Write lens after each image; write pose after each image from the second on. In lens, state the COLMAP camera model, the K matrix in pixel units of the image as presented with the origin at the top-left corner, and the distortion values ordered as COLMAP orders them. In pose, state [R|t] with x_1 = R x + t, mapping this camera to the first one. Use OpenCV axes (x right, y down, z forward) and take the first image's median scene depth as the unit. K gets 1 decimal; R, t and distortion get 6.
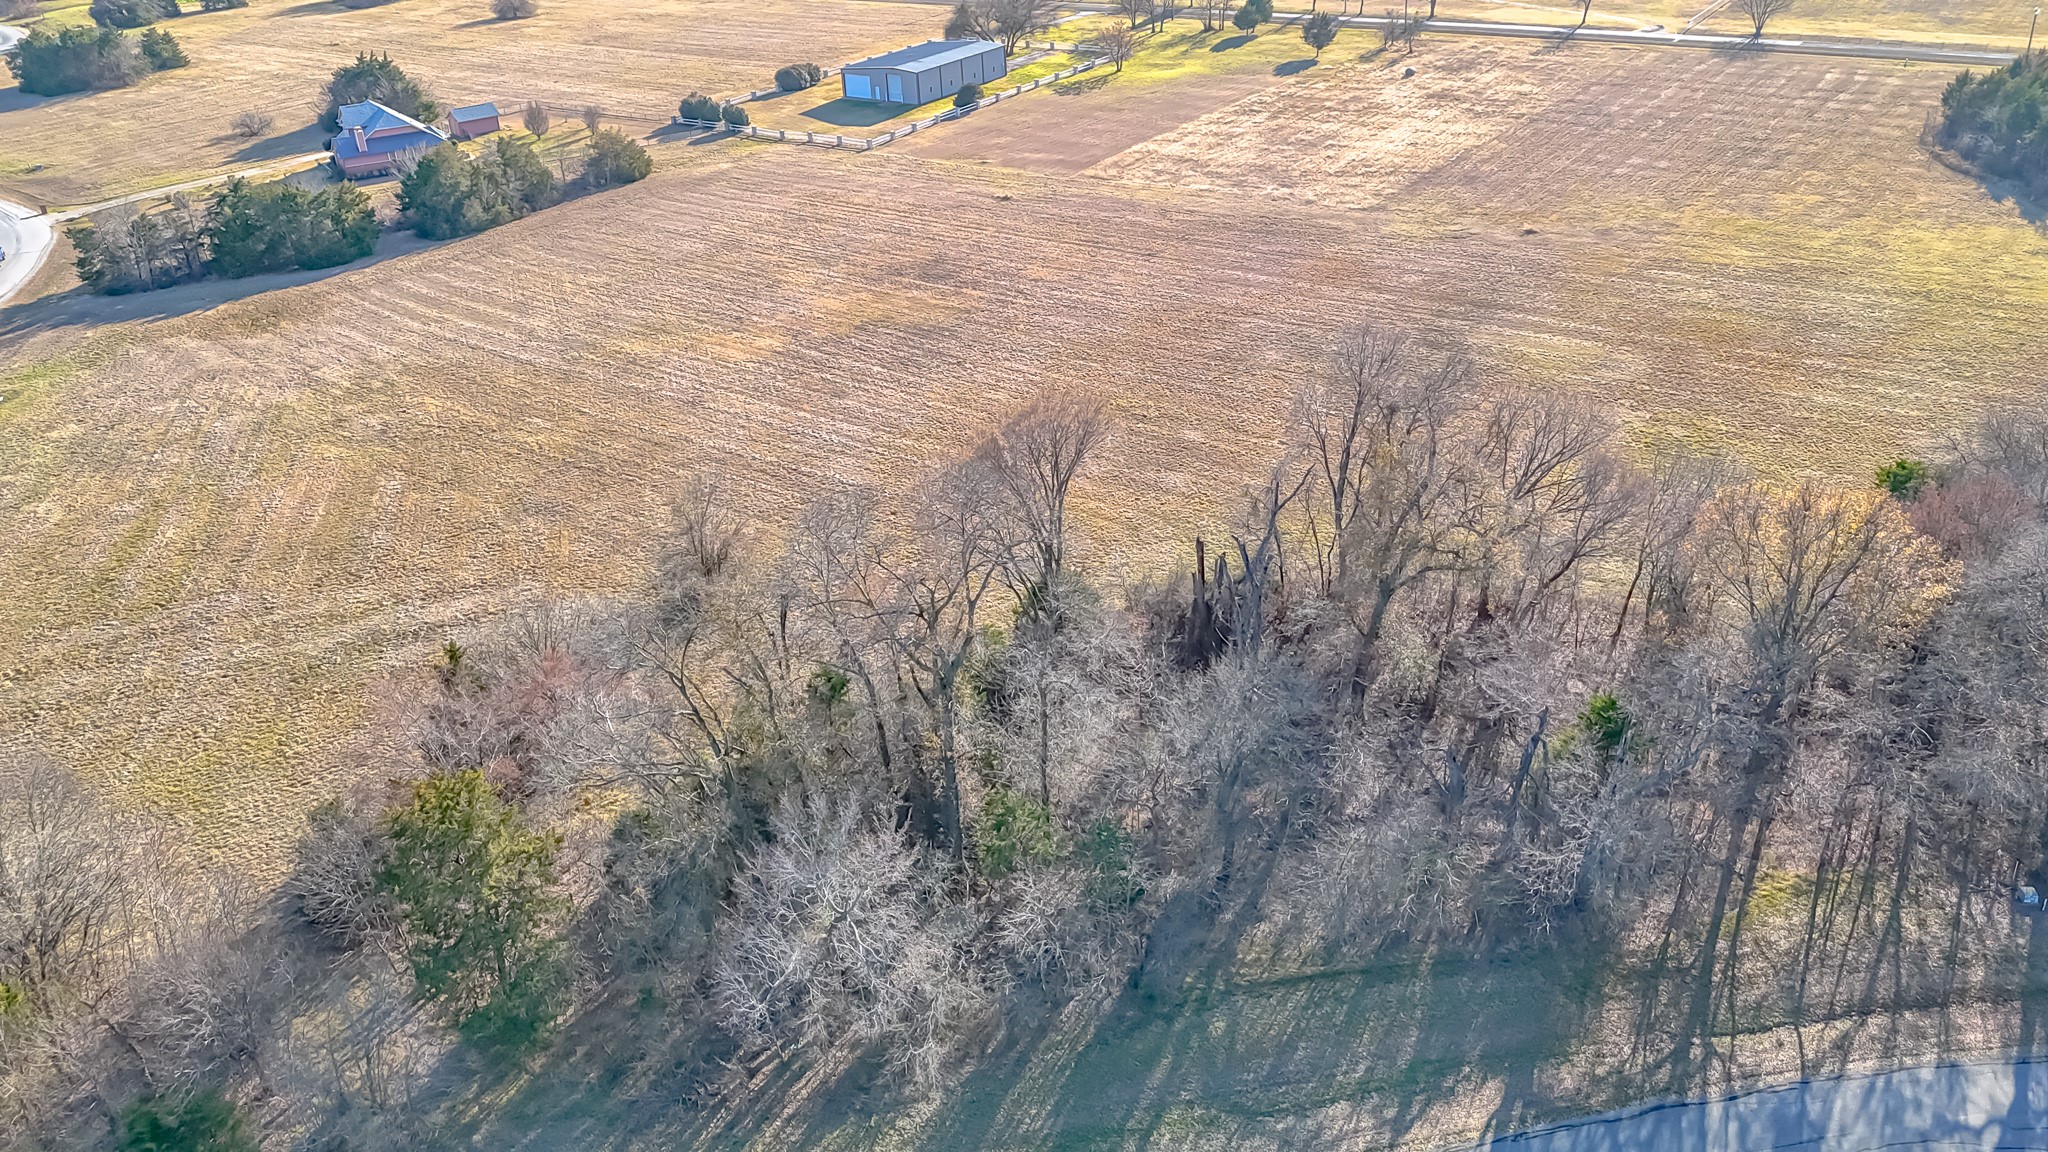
lens RADIAL K [[1584.3, 0, 1068.6], [0, 1584.3, 576.1], [0, 0, 1]] dist [0.038299, -0.002912]
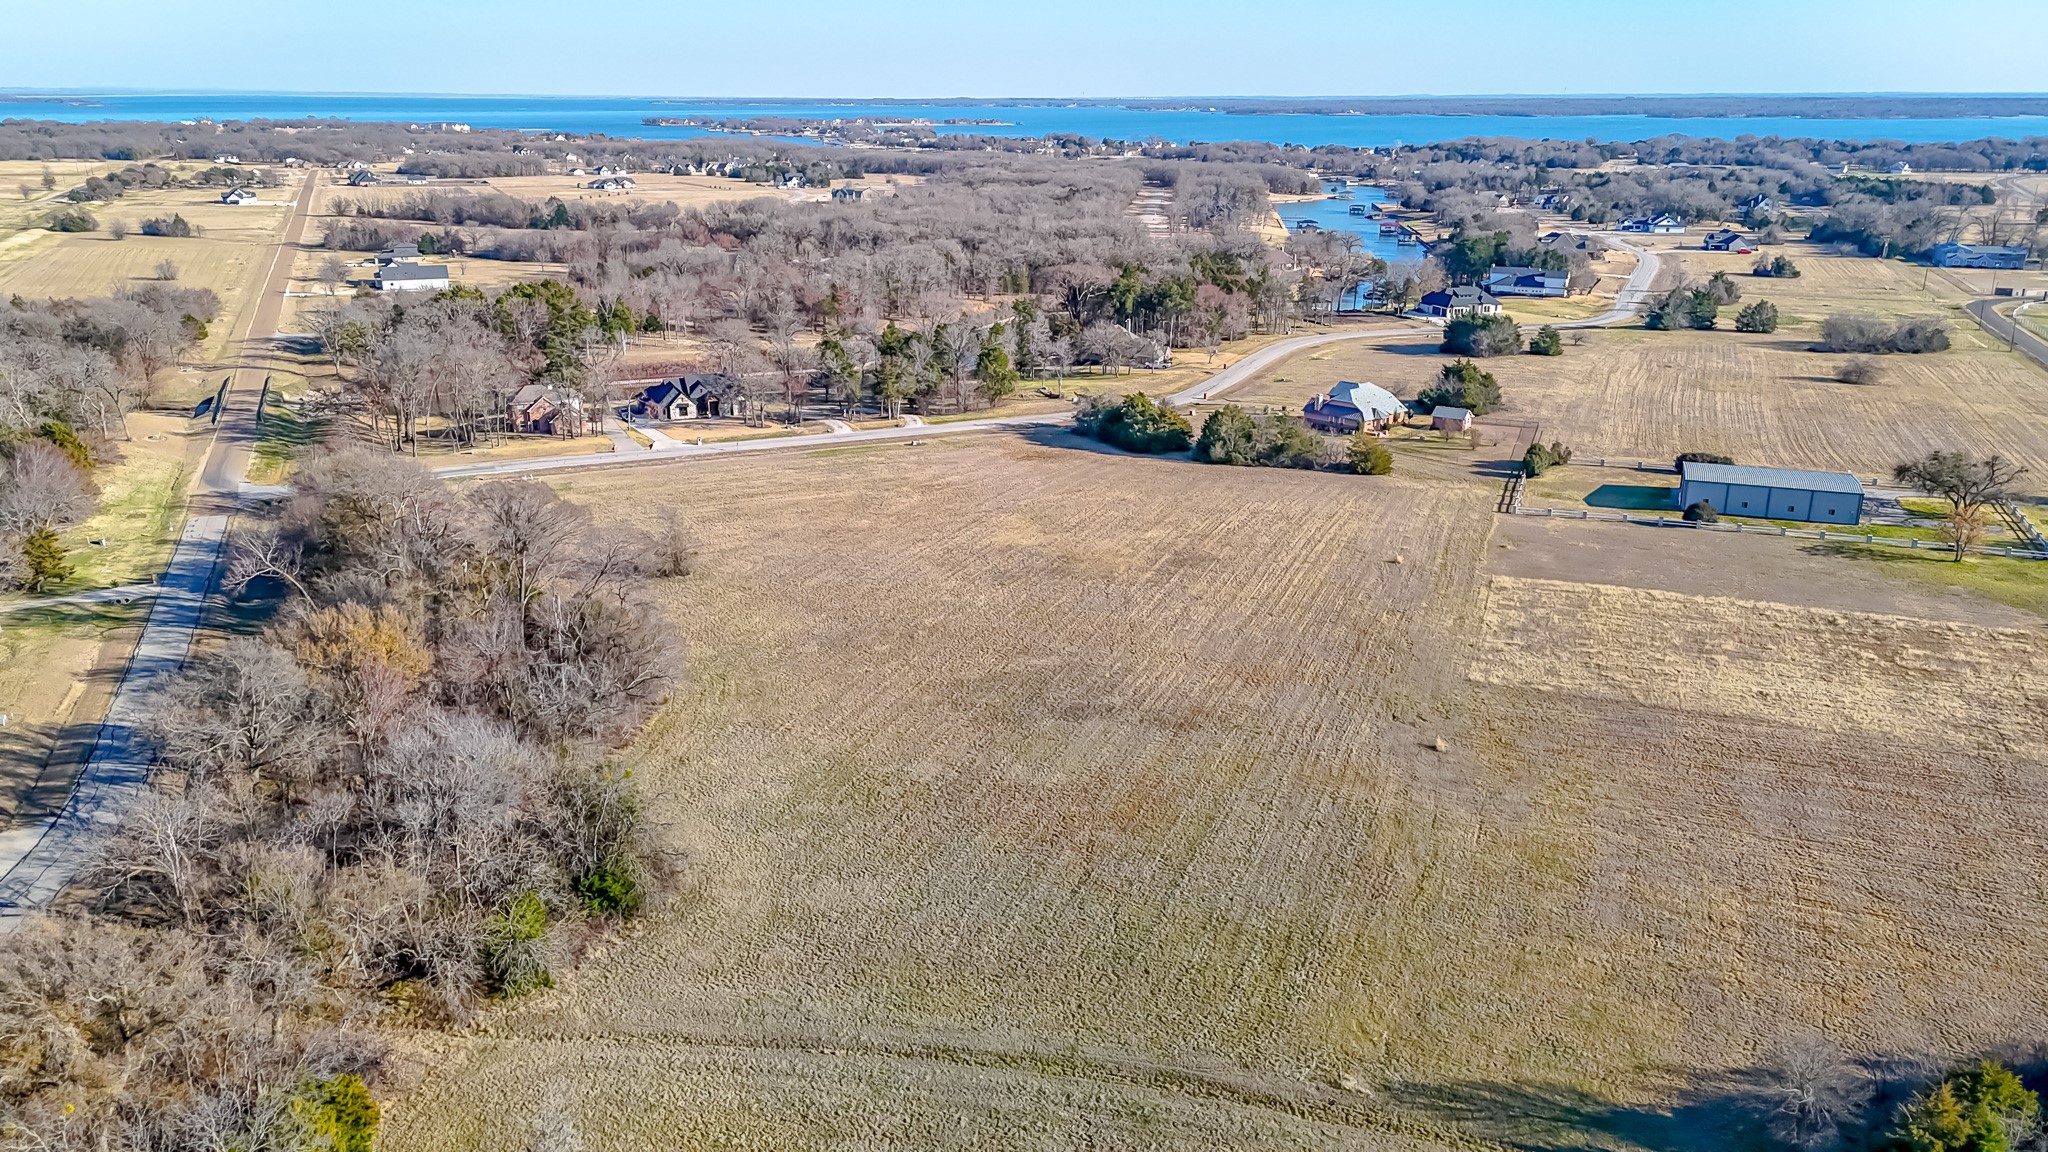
lens RADIAL K [[1502.7, 0, 1027.0], [0, 1502.7, 584.0], [0, 0, 1]] dist [0.074471, -0.069761]
pose [[0.201233, 0.338918, -0.919043, 0.965684], [-0.475392, 0.854125, 0.210887, -0.354187], [0.856450, 0.394468, 0.332998, 0.468385]]
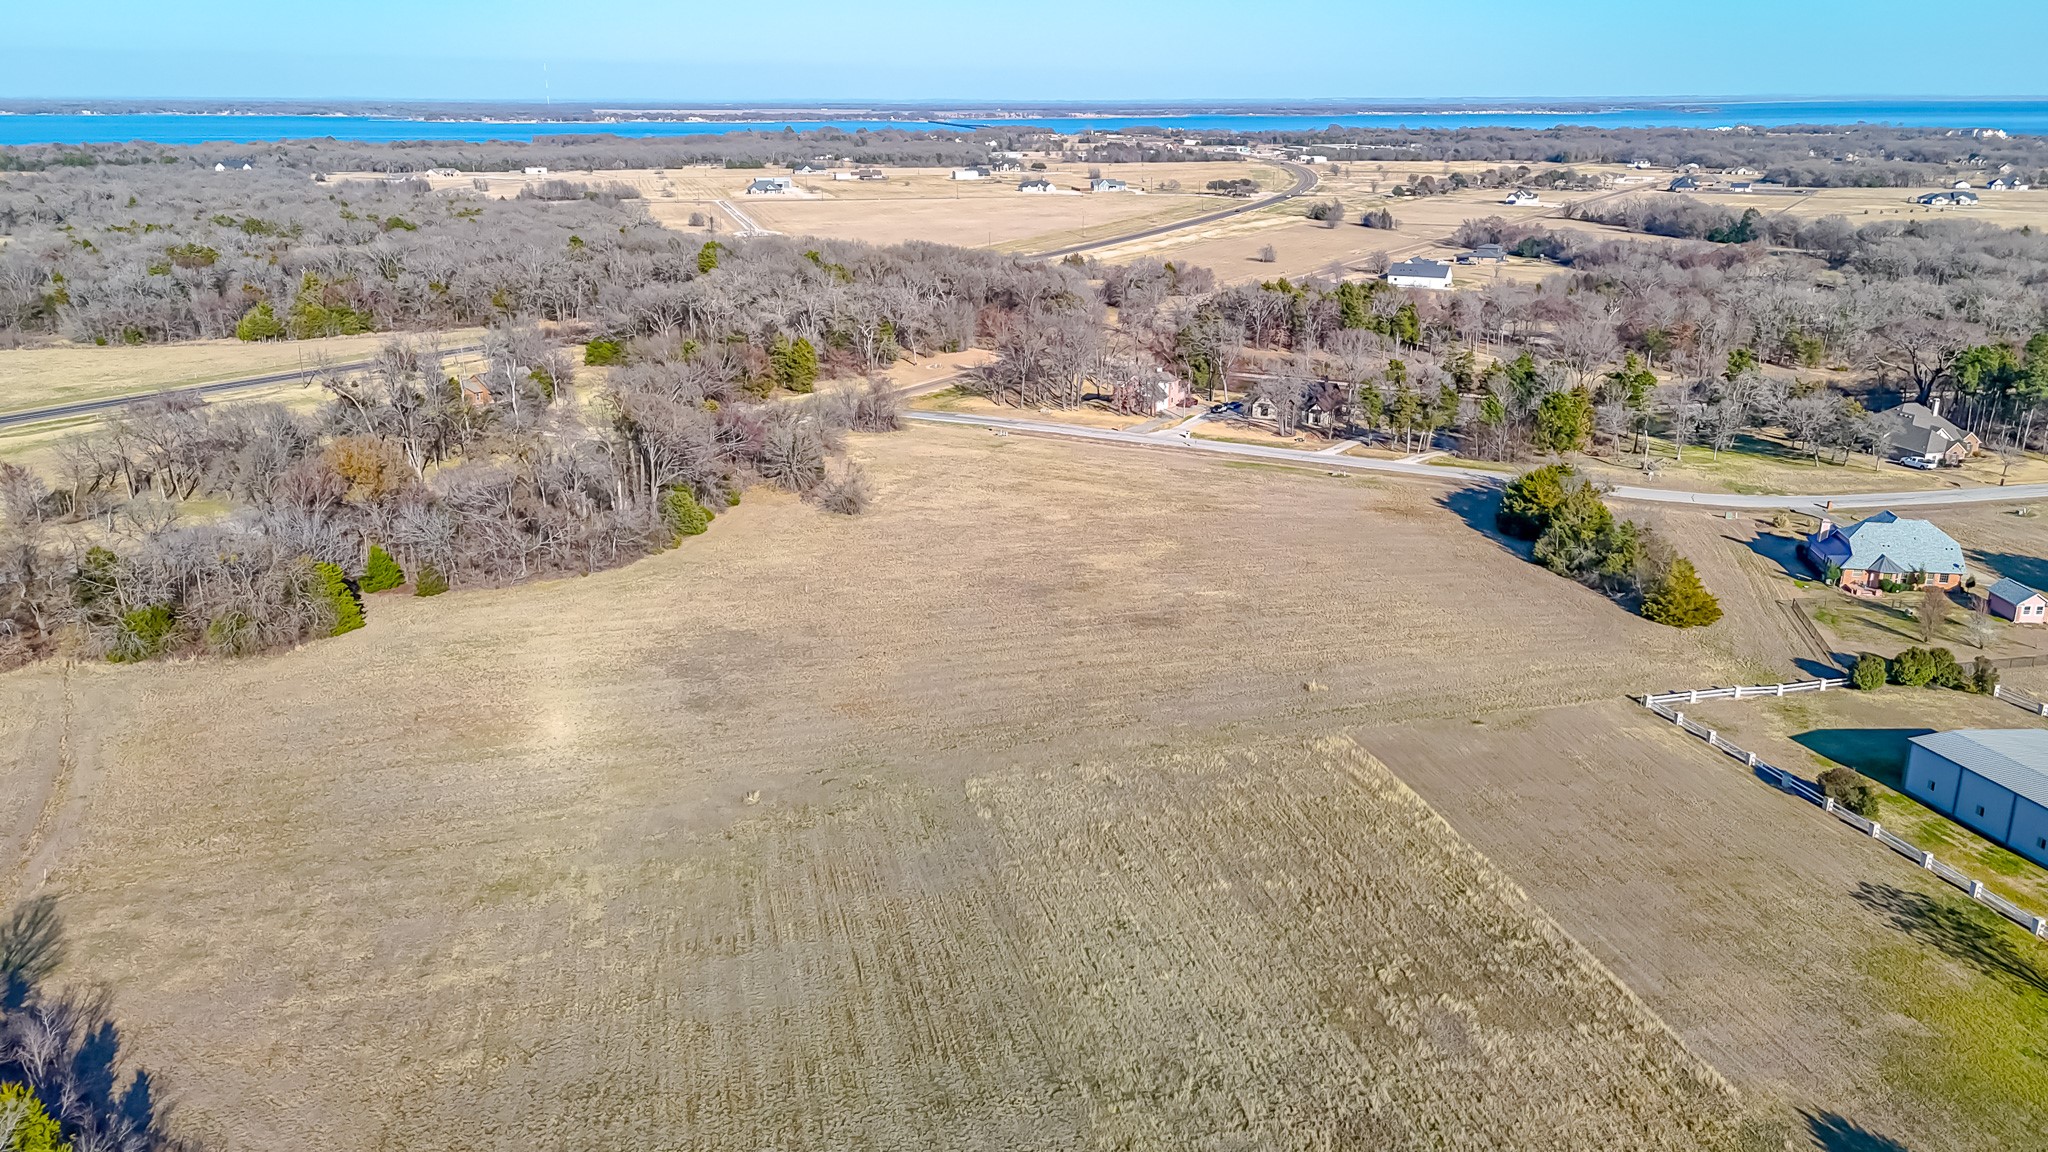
lens RADIAL K [[1522.6, 0, 1024.0], [0, 1522.6, 576.0], [0, 0, 1]] dist [0.068069, -0.059519]
pose [[-0.682616, 0.255060, -0.684821, 0.692538], [-0.324159, 0.734190, 0.596563, -0.805787], [0.654948, 0.629214, -0.418490, 1.317679]]
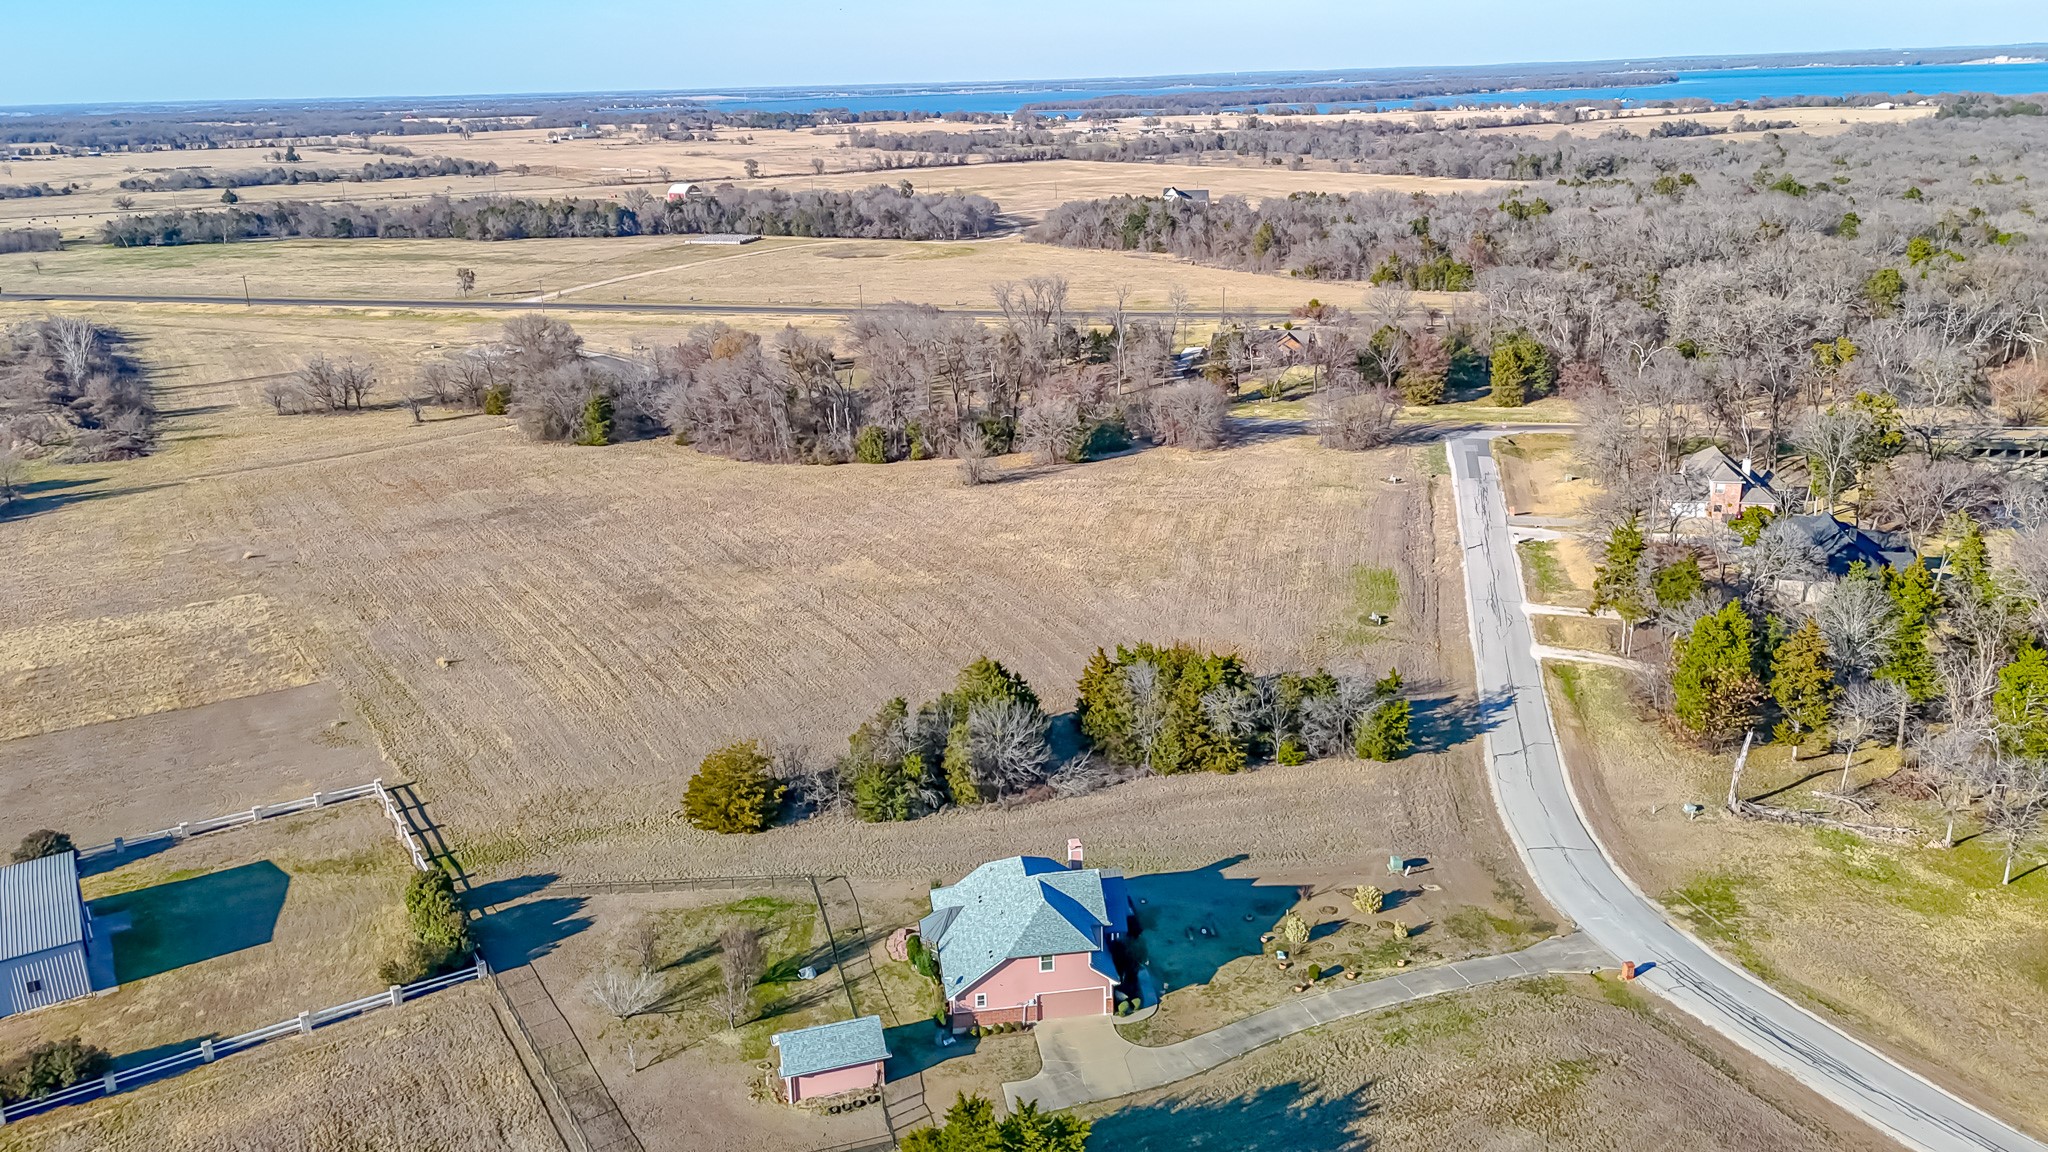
lens RADIAL K [[1566.4, 0, 1024.0], [0, 1566.4, 576.0], [0, 0, 1]] dist [0.072547, -0.069468]
pose [[-0.900998, -0.067315, 0.428568, -0.790875], [0.261087, 0.704815, 0.659598, -0.856812], [-0.346462, 0.706190, -0.617462, 1.535345]]
